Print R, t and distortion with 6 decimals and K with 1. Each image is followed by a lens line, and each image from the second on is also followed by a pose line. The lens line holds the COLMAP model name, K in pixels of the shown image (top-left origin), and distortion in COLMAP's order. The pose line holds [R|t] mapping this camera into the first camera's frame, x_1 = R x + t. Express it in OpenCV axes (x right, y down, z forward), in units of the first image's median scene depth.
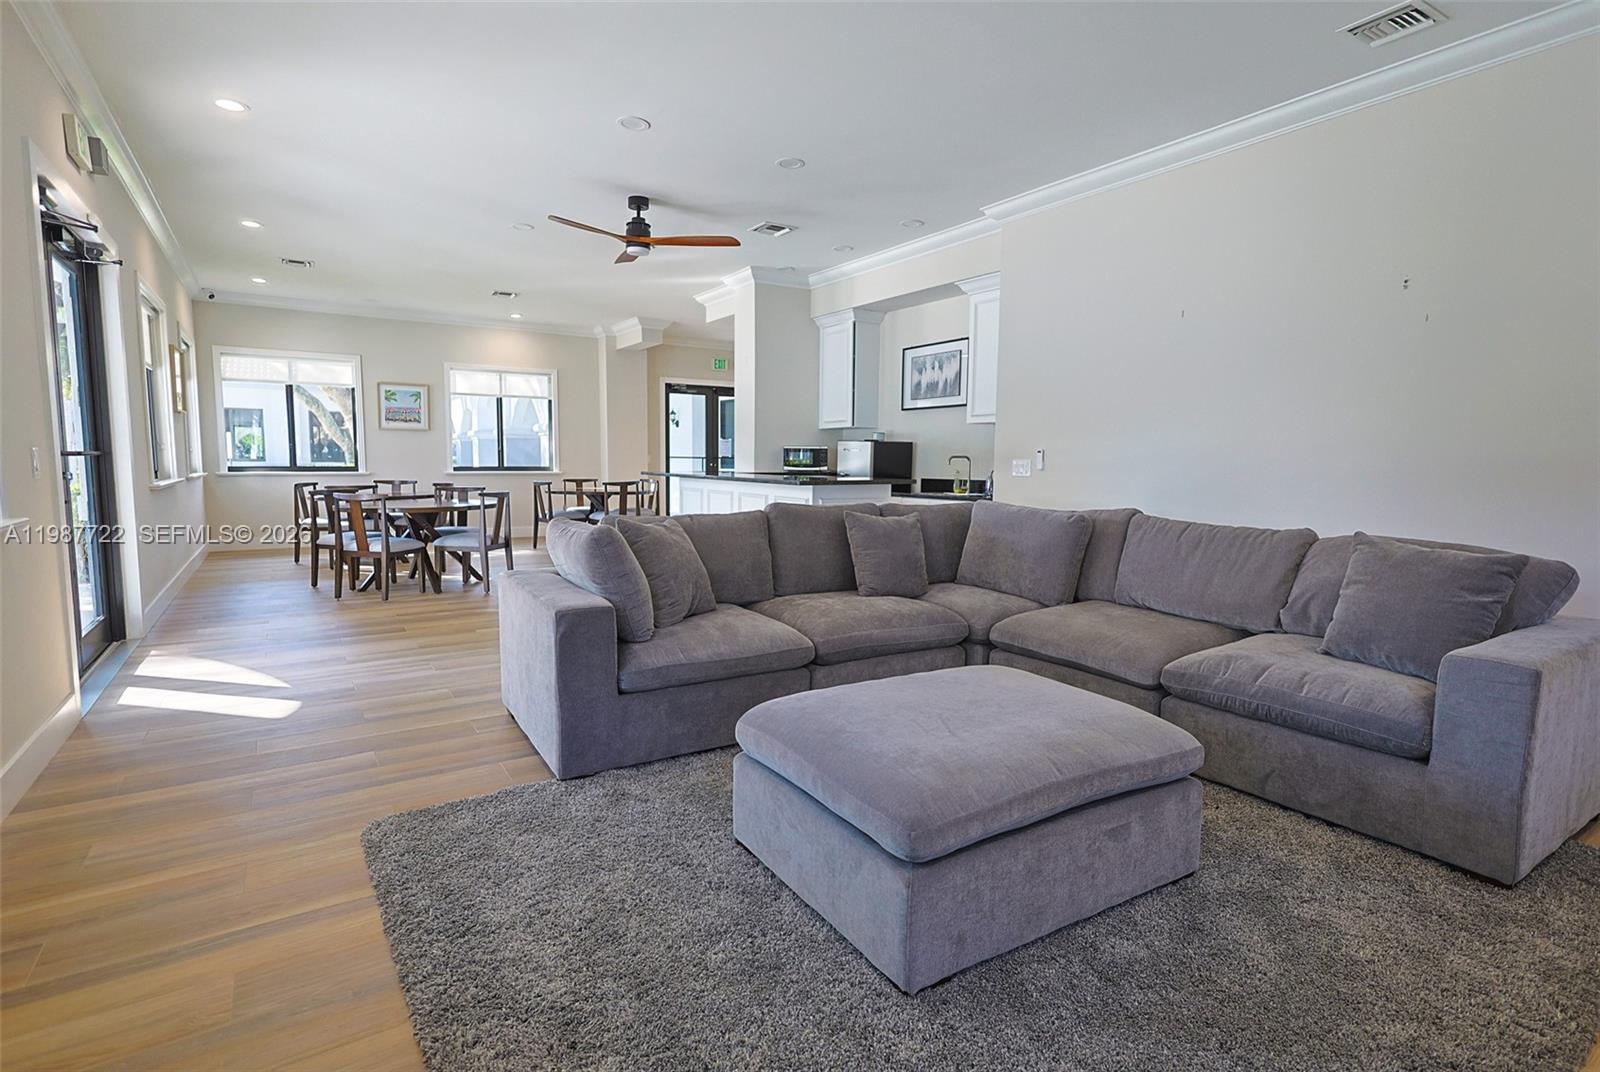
lens RADIAL K [[774.4, 0, 800.0], [0, 774.4, 536.0], [0, 0, 1]] dist [-0.001383, 0.000394]
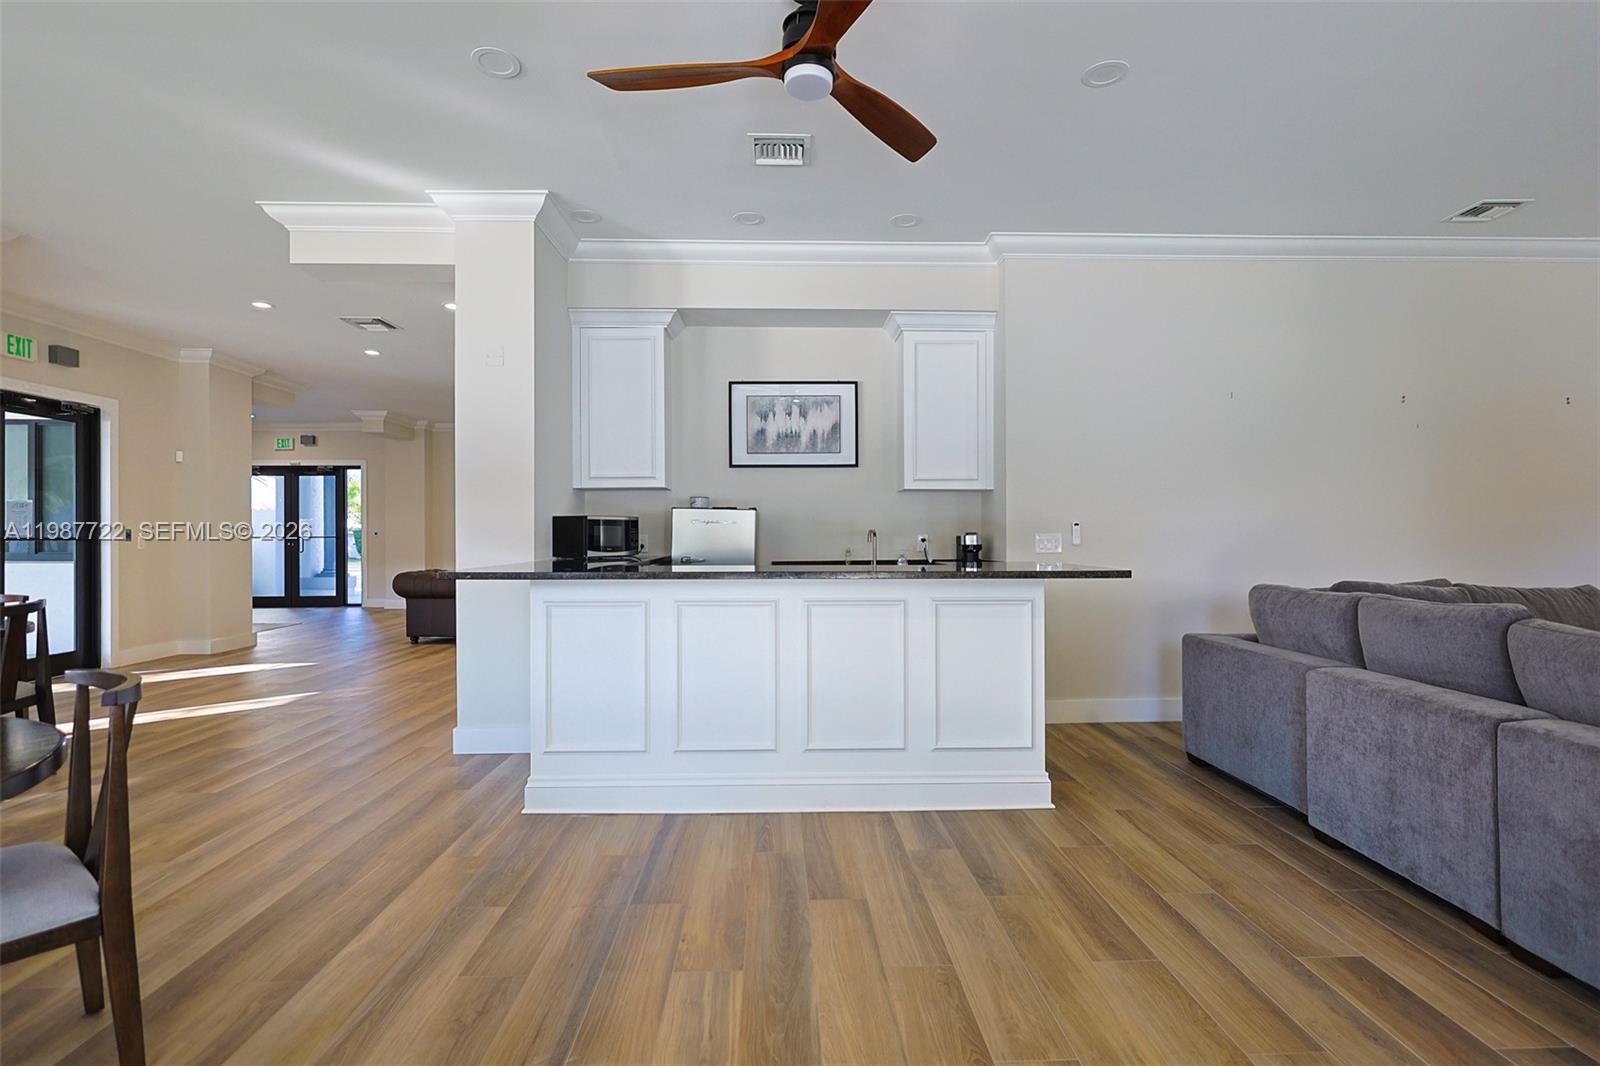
lens RADIAL K [[774.4, 0, 800.0], [0, 774.4, 533.0], [0, 0, 1]] dist [-0.001383, 0.000394]
pose [[0.529209, -0.007084, 0.848462, -0.453105], [0.092838, 0.994445, -0.049603, -0.064012], [-0.843397, 0.105020, 0.526927, 0.604100]]
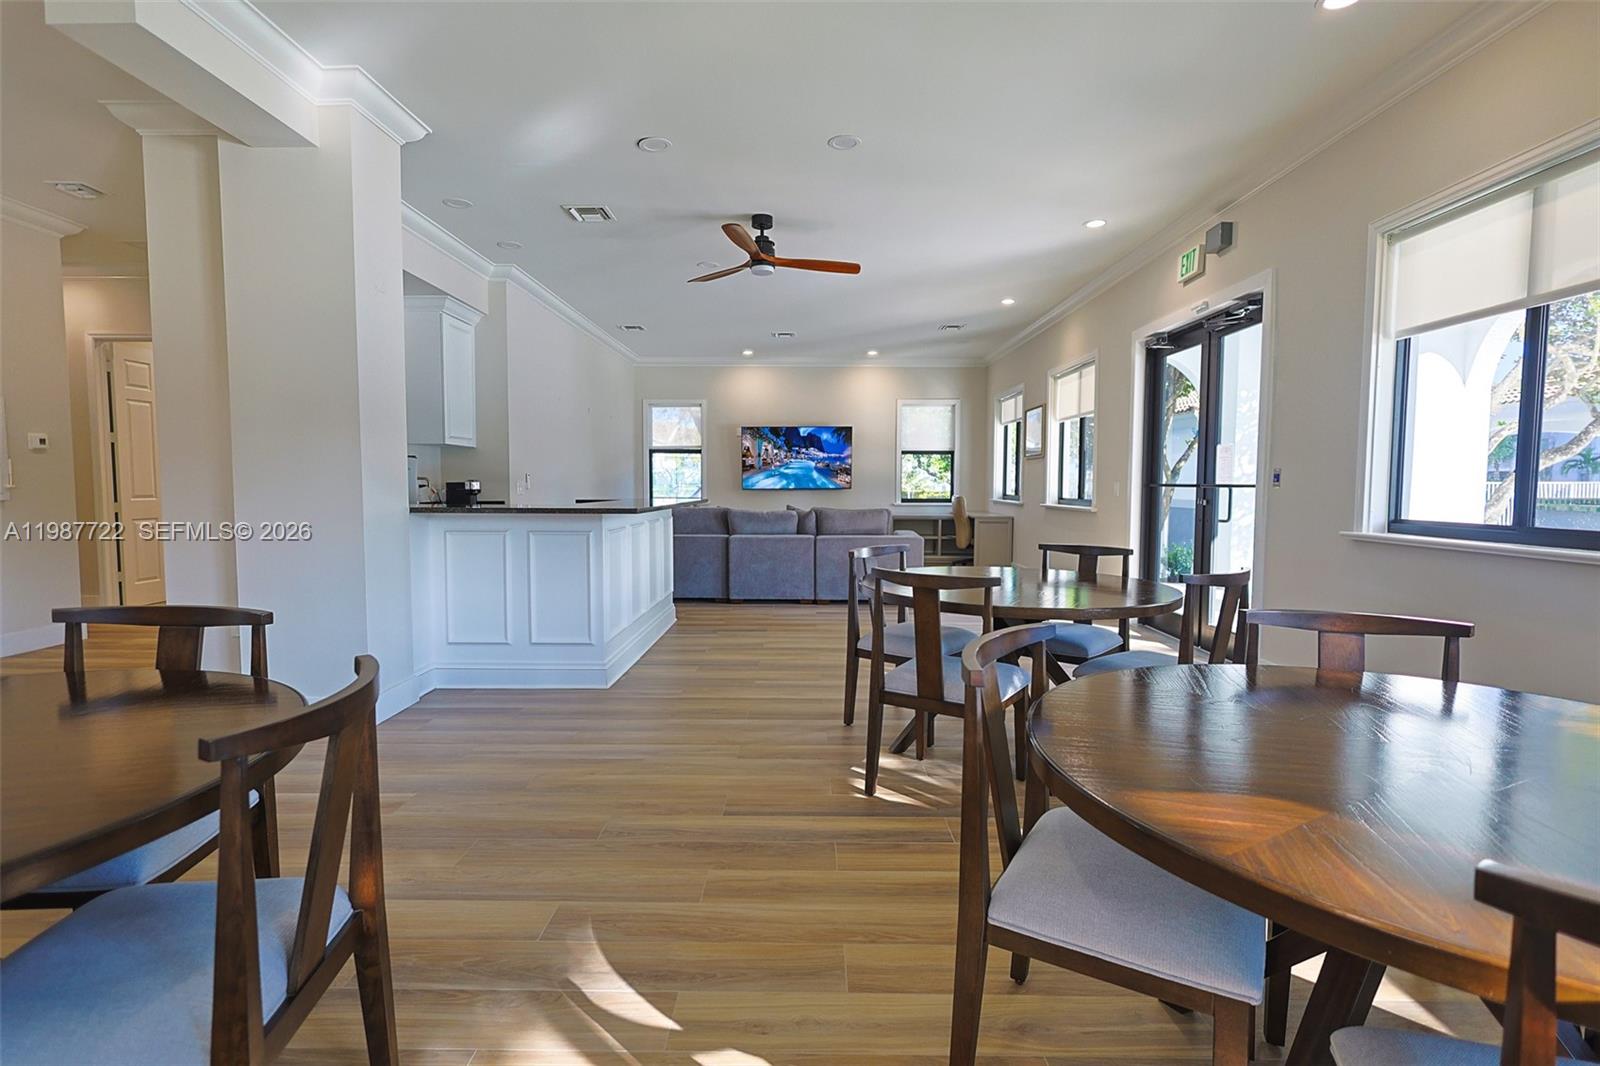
lens RADIAL K [[774.4, 0, 800.0], [0, 774.4, 533.0], [0, 0, 1]] dist [-0.001383, 0.000394]
pose [[-0.825840, -0.044784, 0.562124, -0.614004], [0.047457, 0.987786, 0.148417, -0.140550], [-0.561905, 0.149245, -0.813627, 1.388221]]
